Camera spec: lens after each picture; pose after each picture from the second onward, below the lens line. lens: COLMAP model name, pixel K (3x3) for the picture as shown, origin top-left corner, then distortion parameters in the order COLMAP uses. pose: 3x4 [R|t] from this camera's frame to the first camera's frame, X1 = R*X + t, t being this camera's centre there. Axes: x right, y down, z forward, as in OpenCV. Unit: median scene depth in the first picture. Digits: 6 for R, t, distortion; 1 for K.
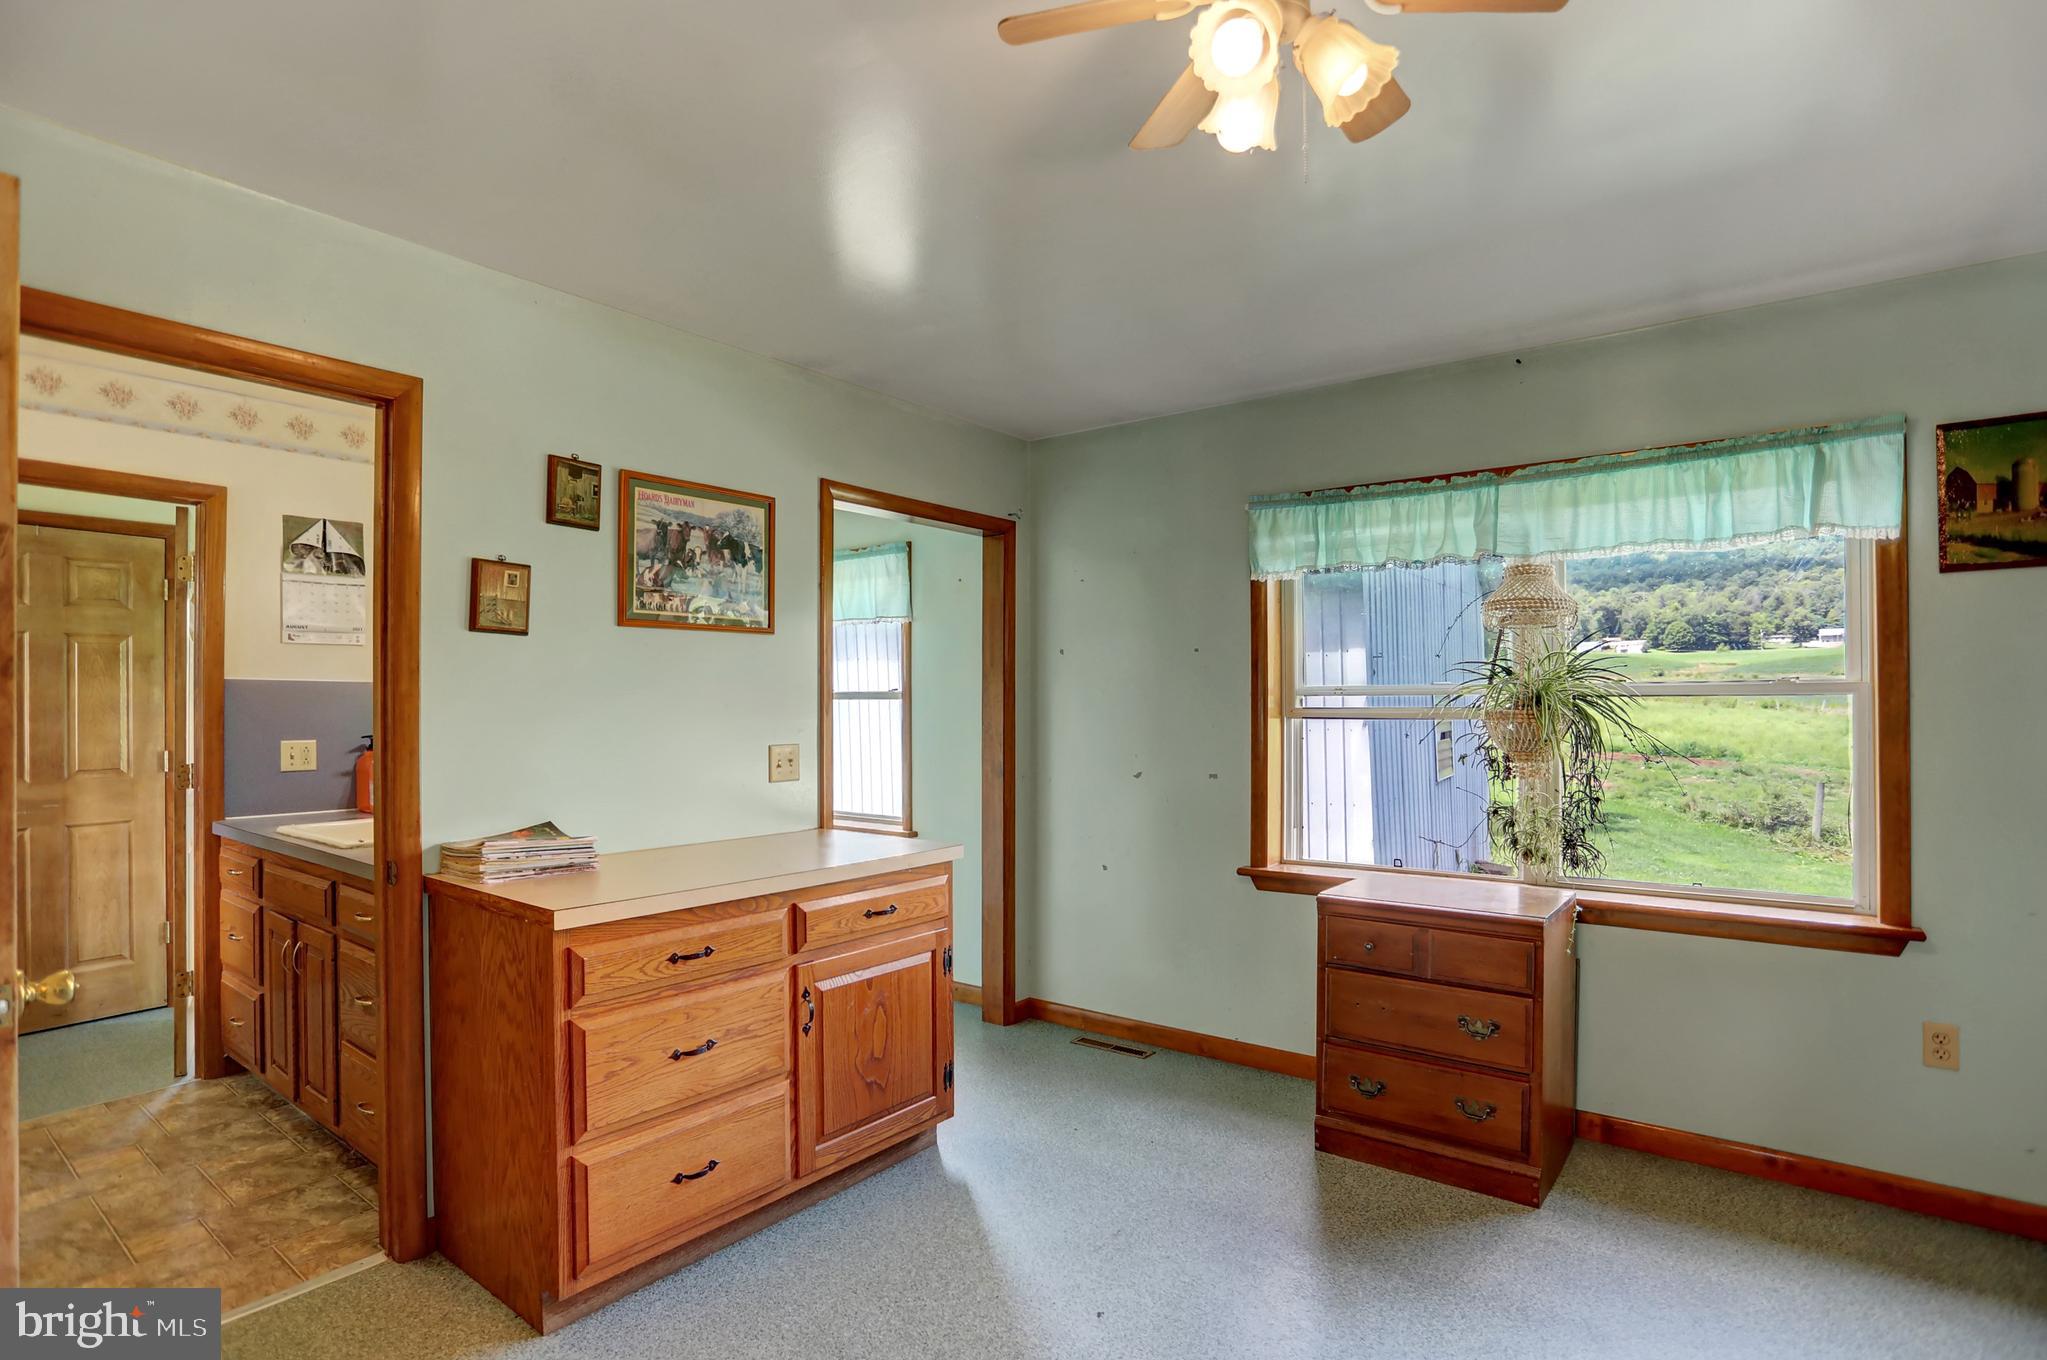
lens RADIAL K [[1017.4, 0, 1056.3], [0, 1017.4, 700.6], [0, 0, 1]] dist [-0.059018, 0.017671]
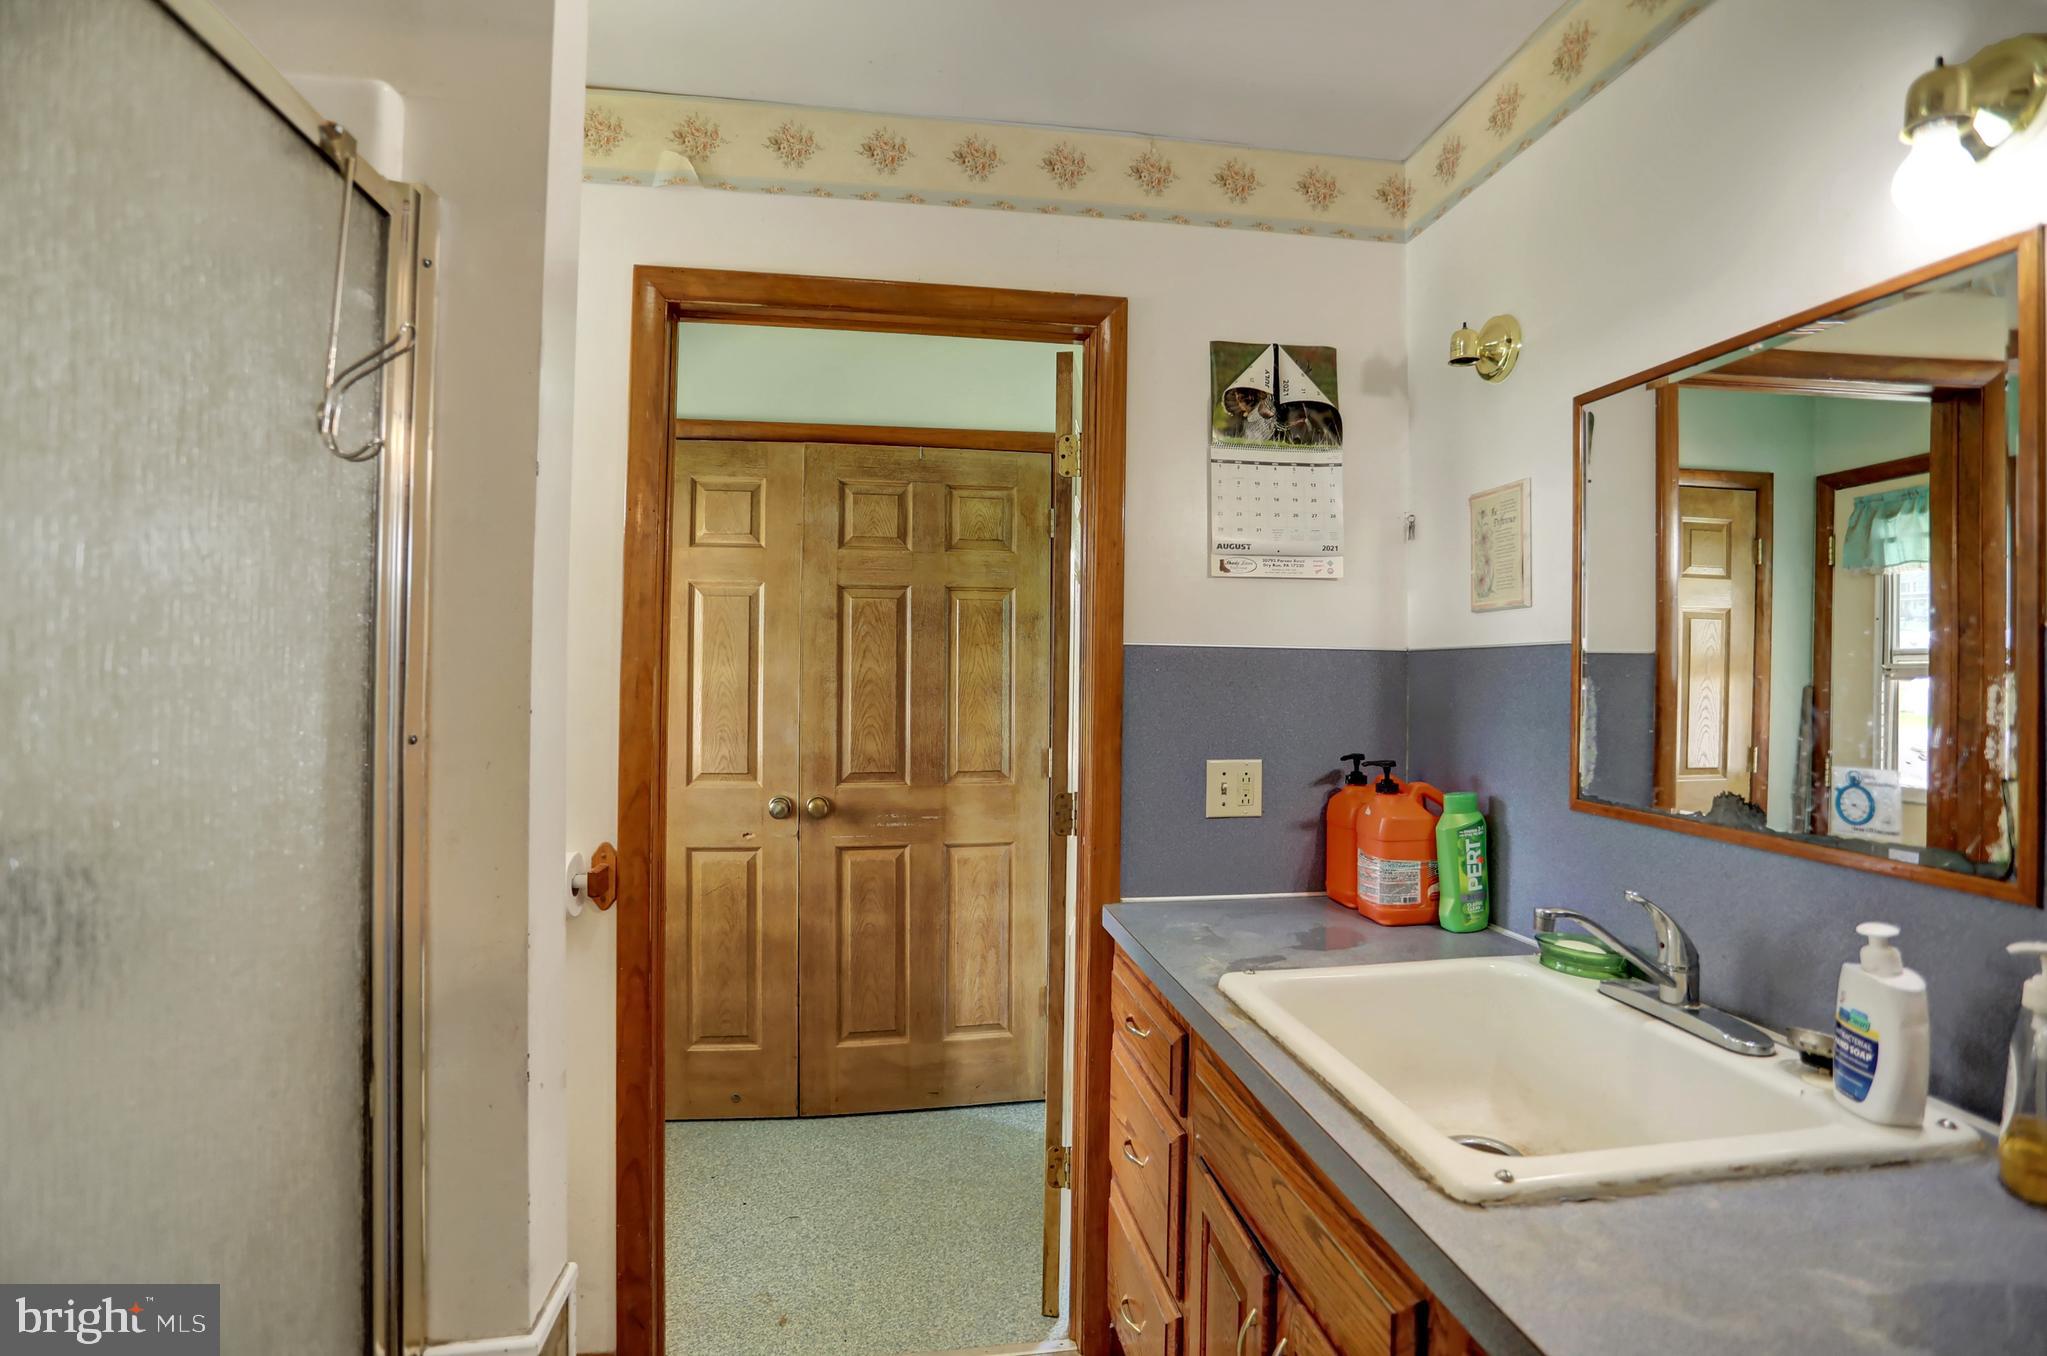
lens RADIAL K [[1017.4, 0, 1025.8], [0, 1017.4, 672.6], [0, 0, 1]] dist [-0.059018, 0.017671]
pose [[0.709363, 0.009408, -0.704780, -0.446850], [-0.008153, 0.999954, 0.005143, -0.008410], [0.704796, 0.002098, 0.709407, 0.515837]]
